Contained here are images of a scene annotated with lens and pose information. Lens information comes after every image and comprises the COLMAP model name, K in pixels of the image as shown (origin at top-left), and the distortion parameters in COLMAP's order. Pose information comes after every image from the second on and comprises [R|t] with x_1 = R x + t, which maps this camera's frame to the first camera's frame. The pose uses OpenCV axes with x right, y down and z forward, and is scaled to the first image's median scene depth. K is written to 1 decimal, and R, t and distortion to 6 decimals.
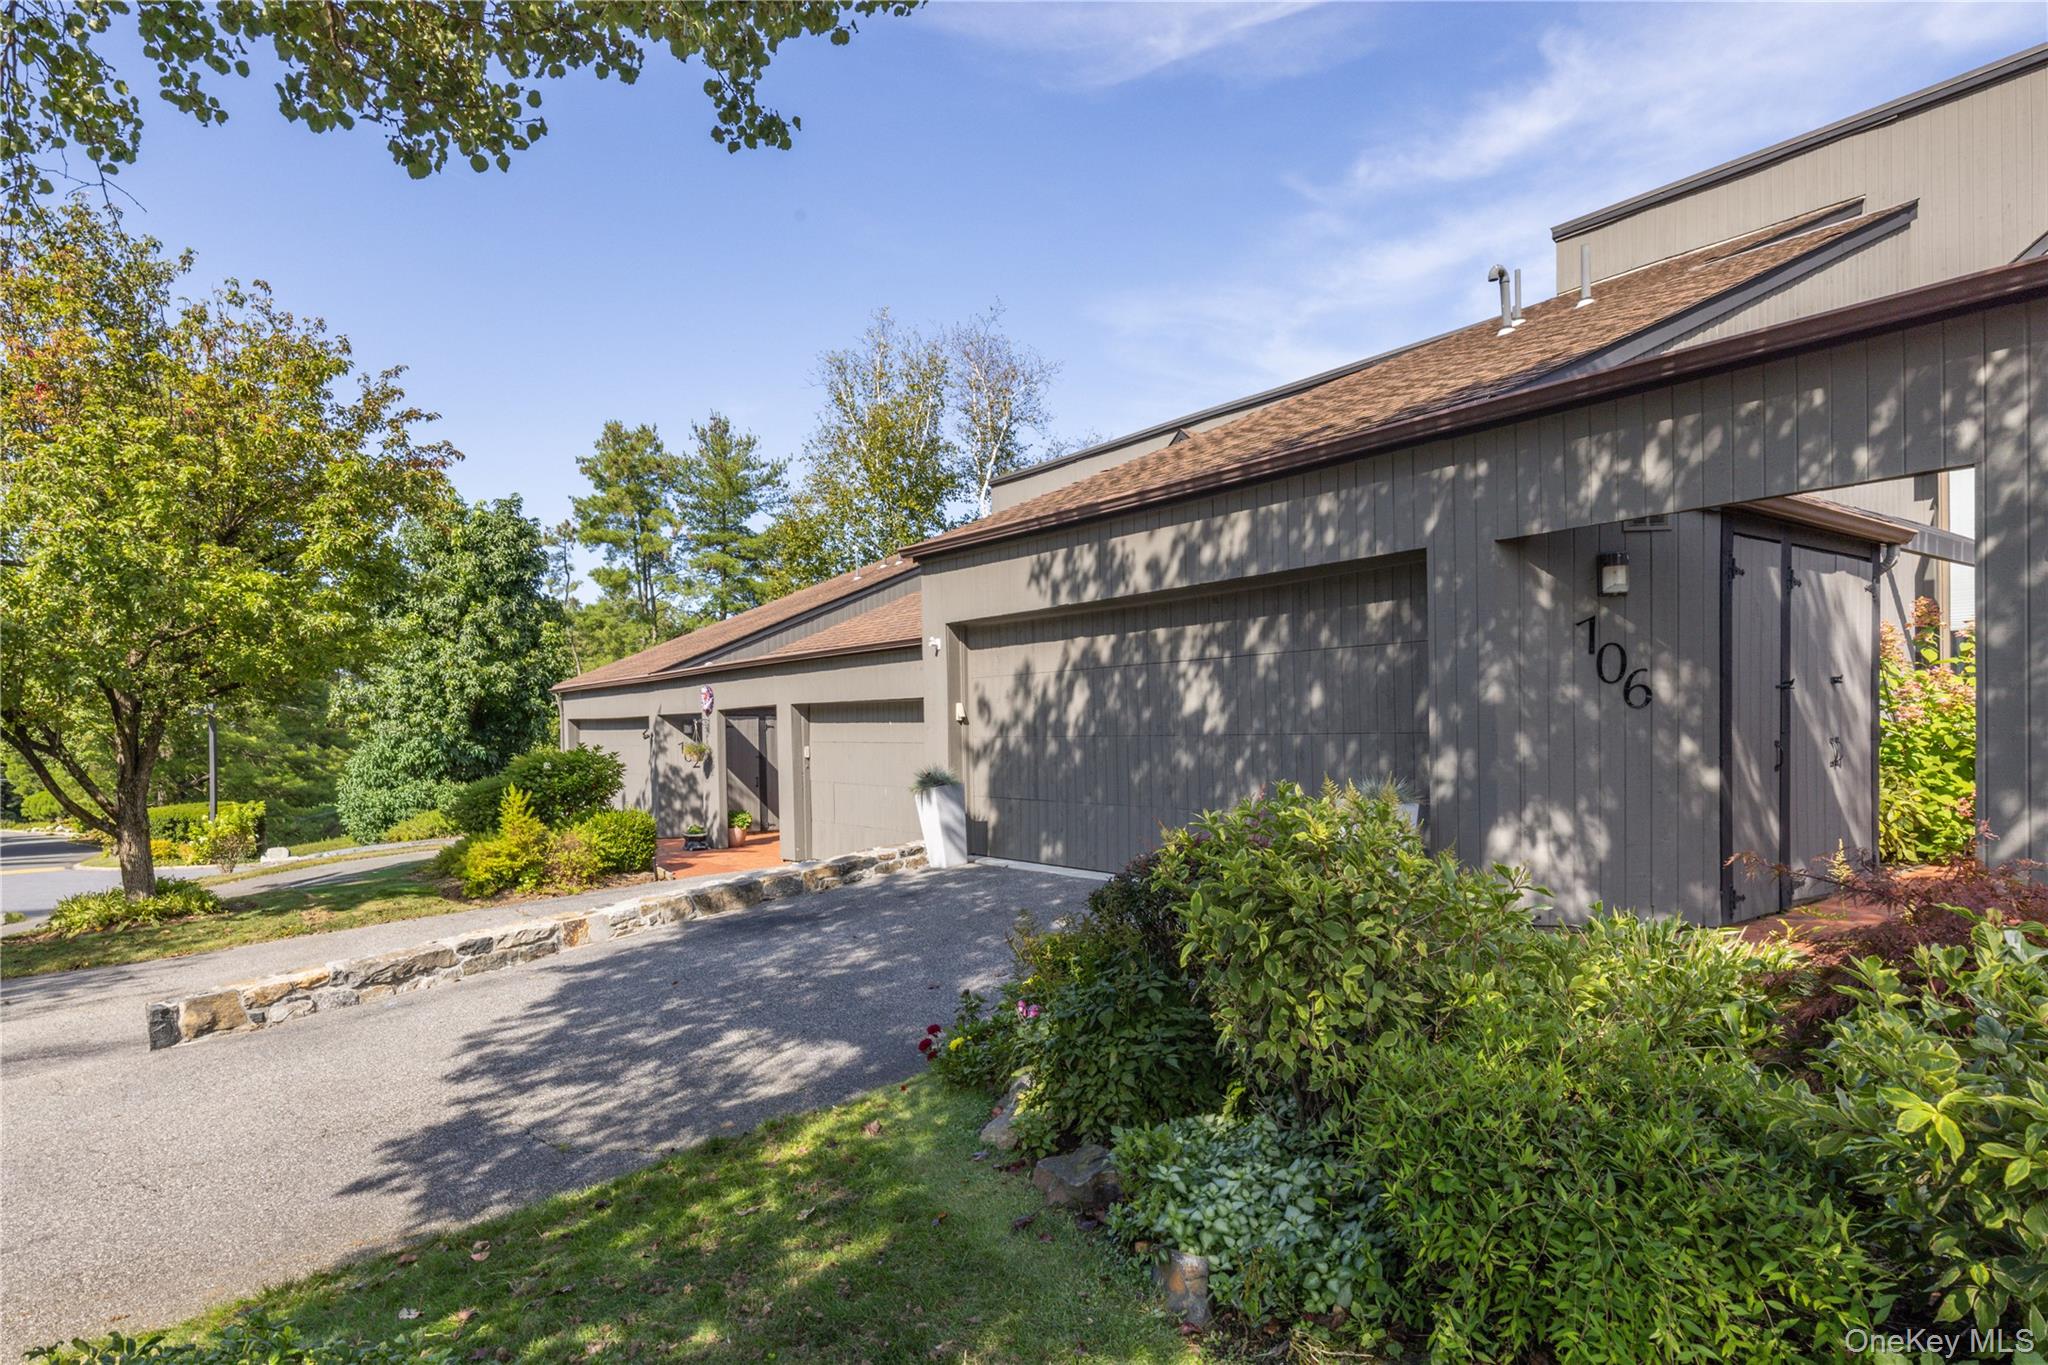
lens RADIAL K [[1071.6, 0, 1023.3], [0, 1071.6, 724.4], [0, 0, 1]] dist [-0.002714, -0.001033]
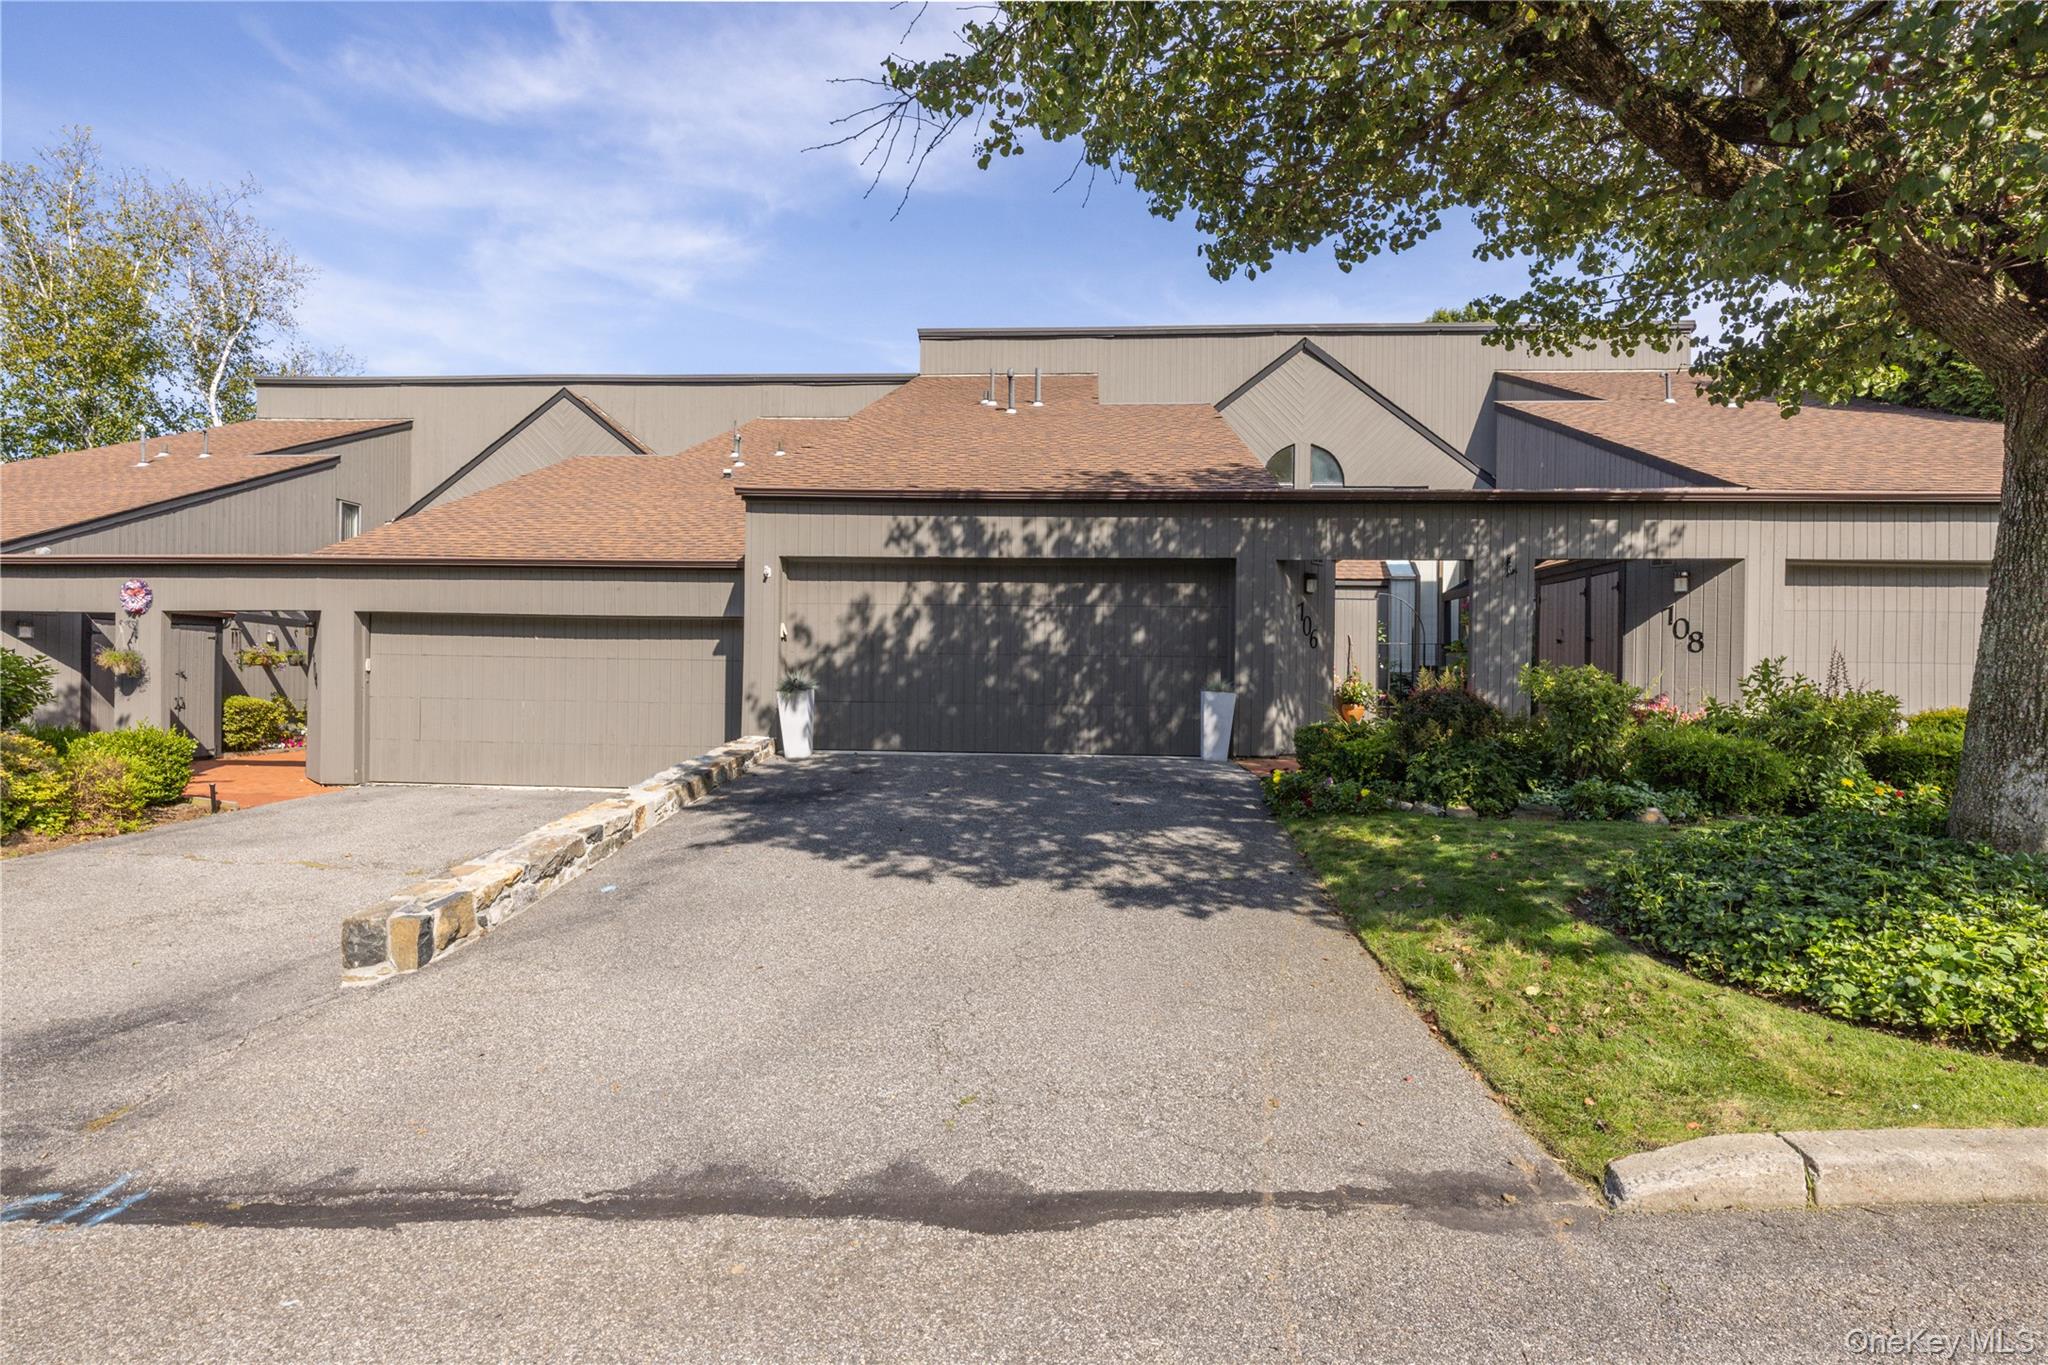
lens RADIAL K [[1009.8, 0, 991.9], [0, 1009.8, 711.8], [0, 0, 1]] dist [0.069282, 0.000066]
pose [[0.649652, 0.009962, 0.760166, -1.032082], [-0.030519, 0.999450, 0.012985, 0.075046], [-0.759619, -0.031635, 0.649599, 0.132533]]
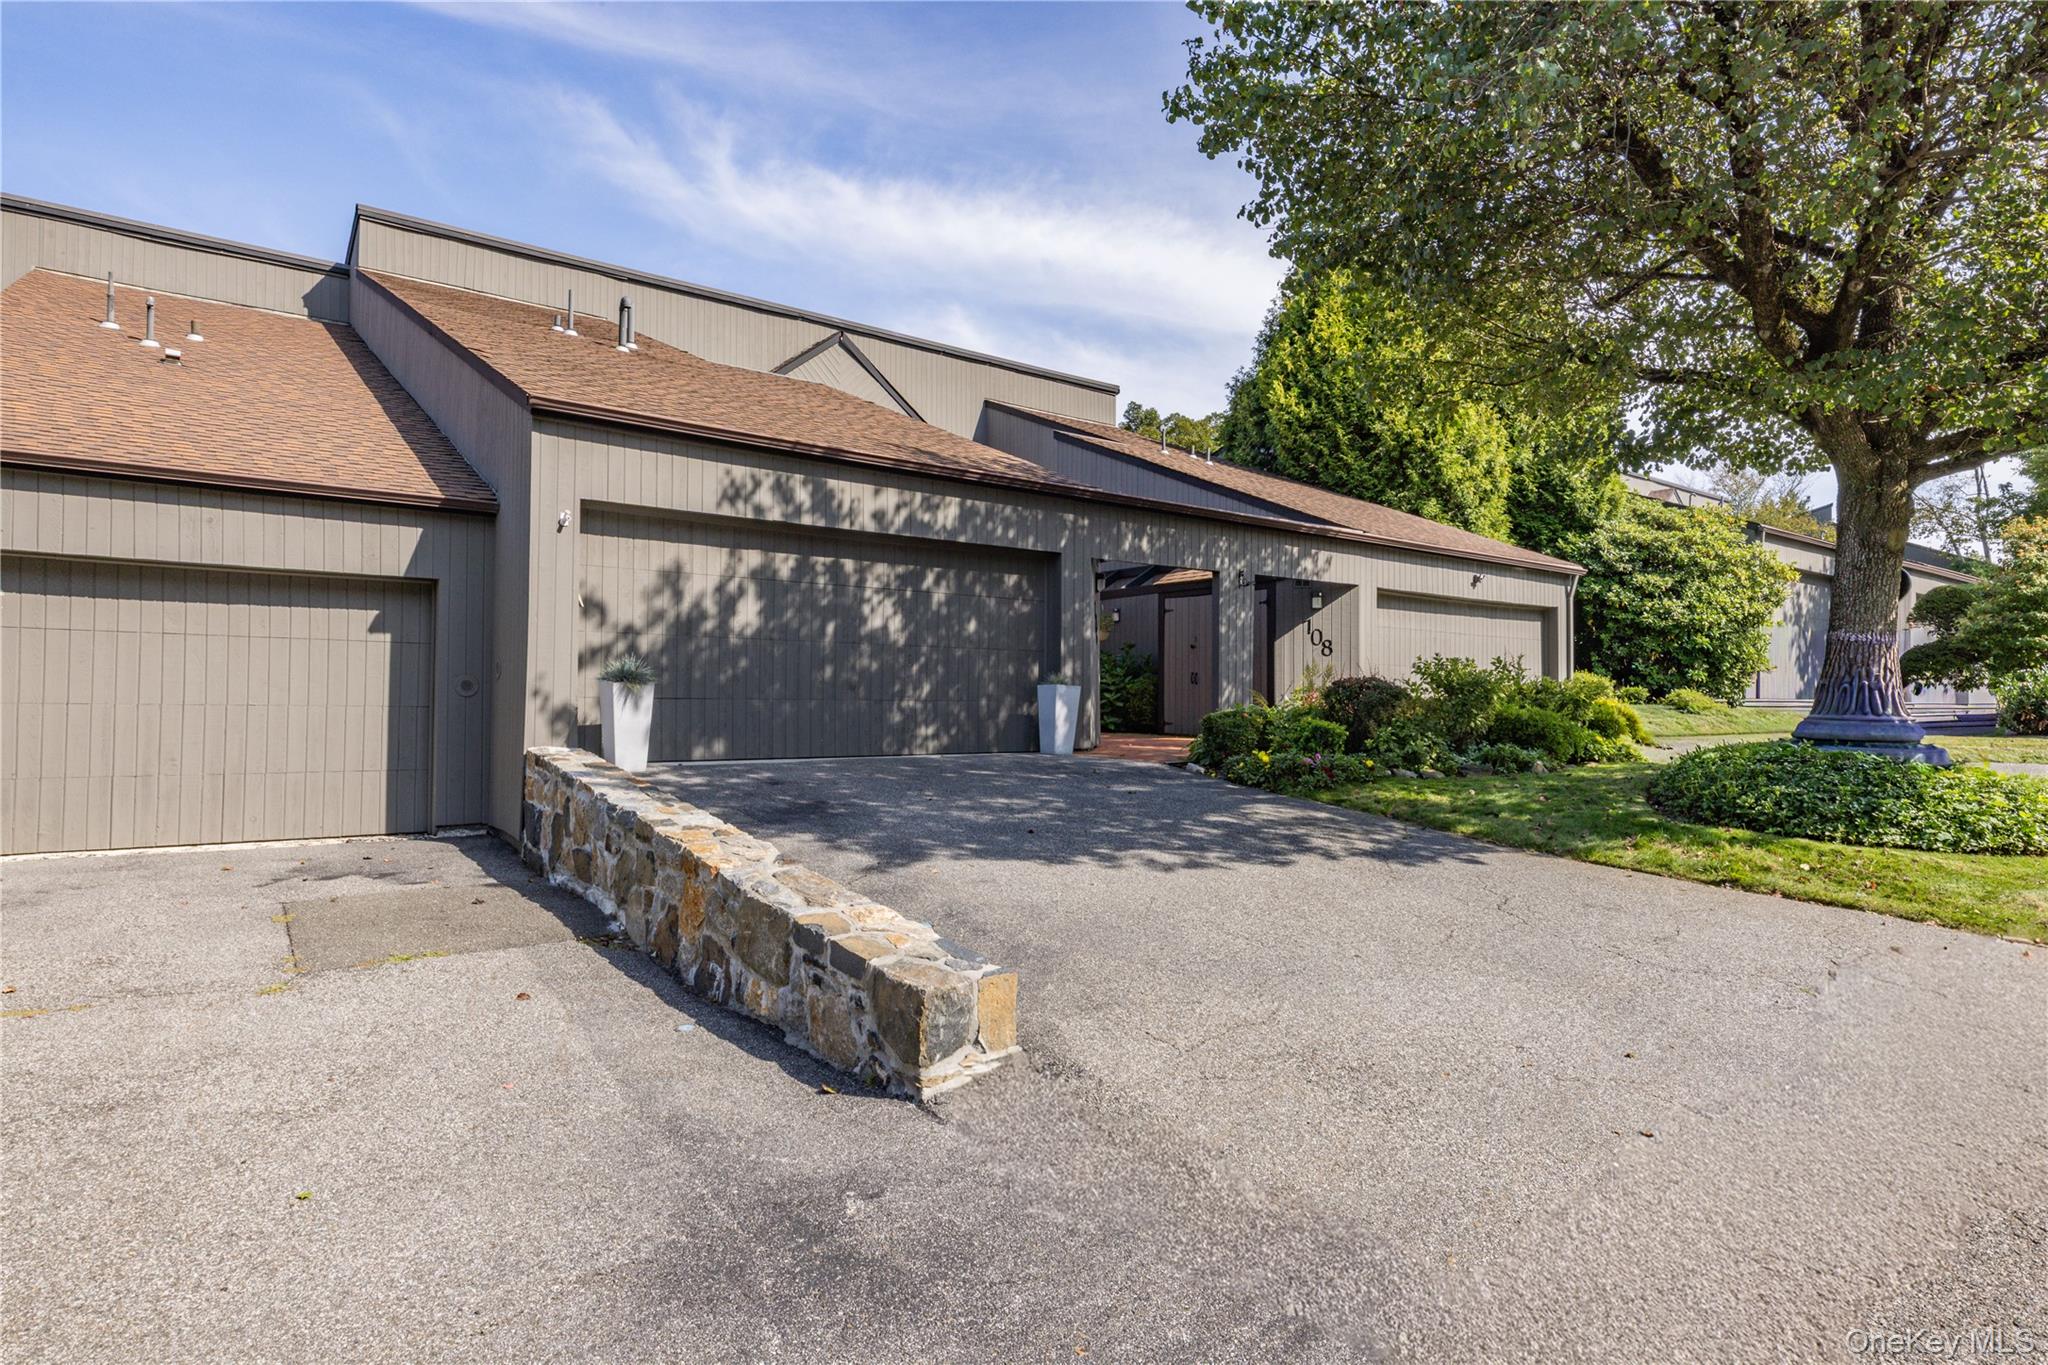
lens RADIAL K [[1071.6, 0, 1023.3], [0, 1071.6, 724.4], [0, 0, 1]] dist [-0.002714, -0.001033]
pose [[0.018585, -0.004927, 0.999815, -1.257423], [-0.010682, 0.999930, 0.005126, 0.105960], [-0.999770, -0.010775, 0.018531, 0.847820]]
